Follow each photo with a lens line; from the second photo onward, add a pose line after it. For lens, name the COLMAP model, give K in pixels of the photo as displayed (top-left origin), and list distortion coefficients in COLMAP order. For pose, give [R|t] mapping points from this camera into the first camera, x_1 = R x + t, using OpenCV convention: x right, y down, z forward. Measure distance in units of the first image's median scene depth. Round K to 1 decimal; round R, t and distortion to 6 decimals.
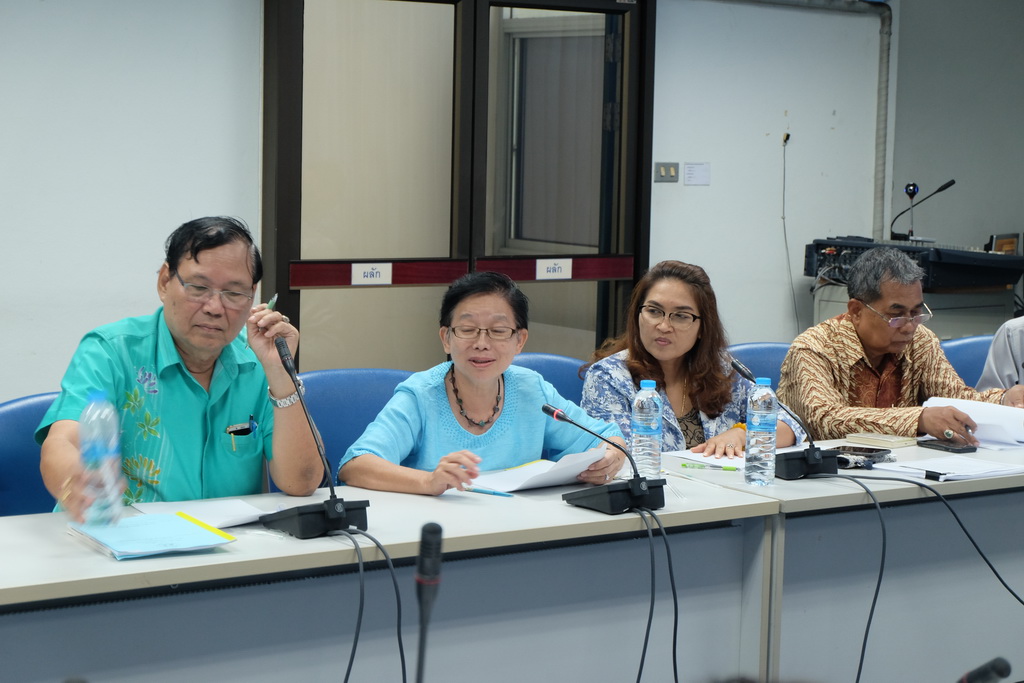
lens RADIAL K [[2195.0, 0, 560.8], [0, 2195.0, 339.7], [0, 0, 1]] dist [0.125893, 0.000000]
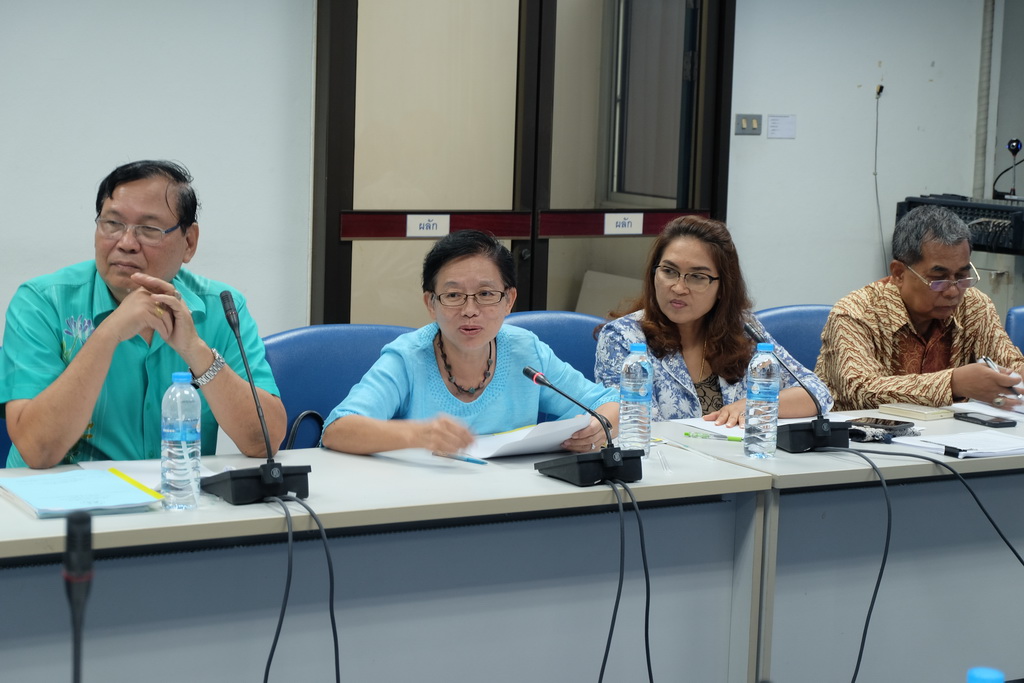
lens RADIAL K [[2195.0, 0, 564.3], [0, 2195.0, 336.0], [0, 0, 1]] dist [0.125893, 0.000000]
pose [[0.996300, 0.021063, -0.083326, 0.075431], [-0.019420, 0.999602, 0.020480, -0.003110], [0.083724, -0.018786, 0.996312, 0.053130]]
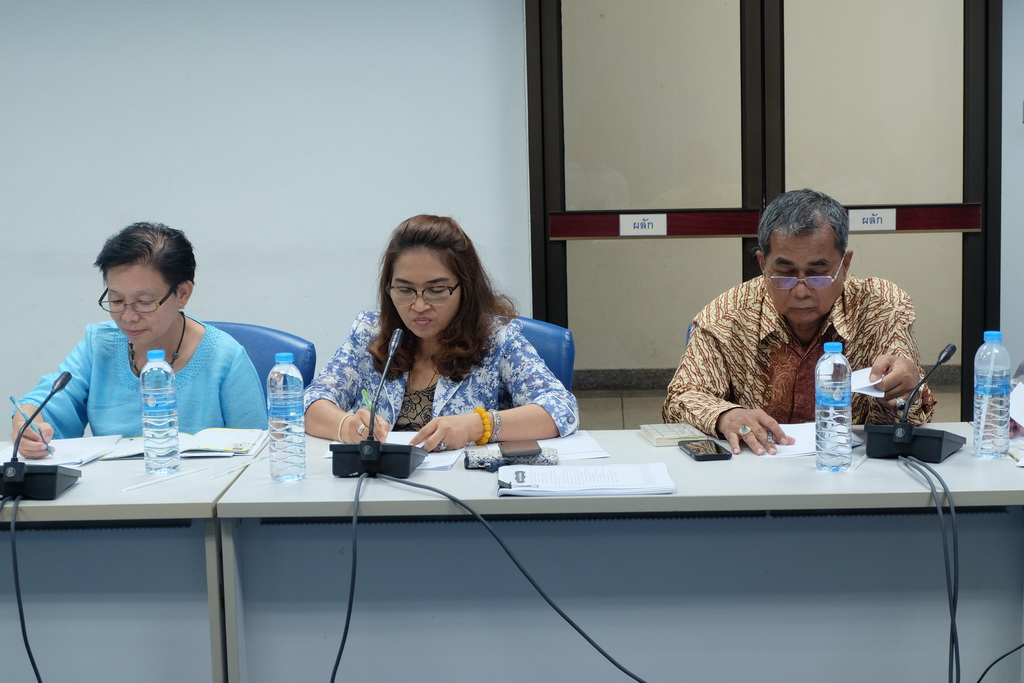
lens RADIAL K [[1807.0, 0, 517.0], [0, 1807.0, 338.9], [0, 0, 1]] dist [0.091901, 0.000000]
pose [[0.789327, 0.040246, -0.612652, 0.509493], [-0.014562, 0.998796, 0.046851, -0.021422], [0.613800, -0.028059, 0.788963, 0.424902]]
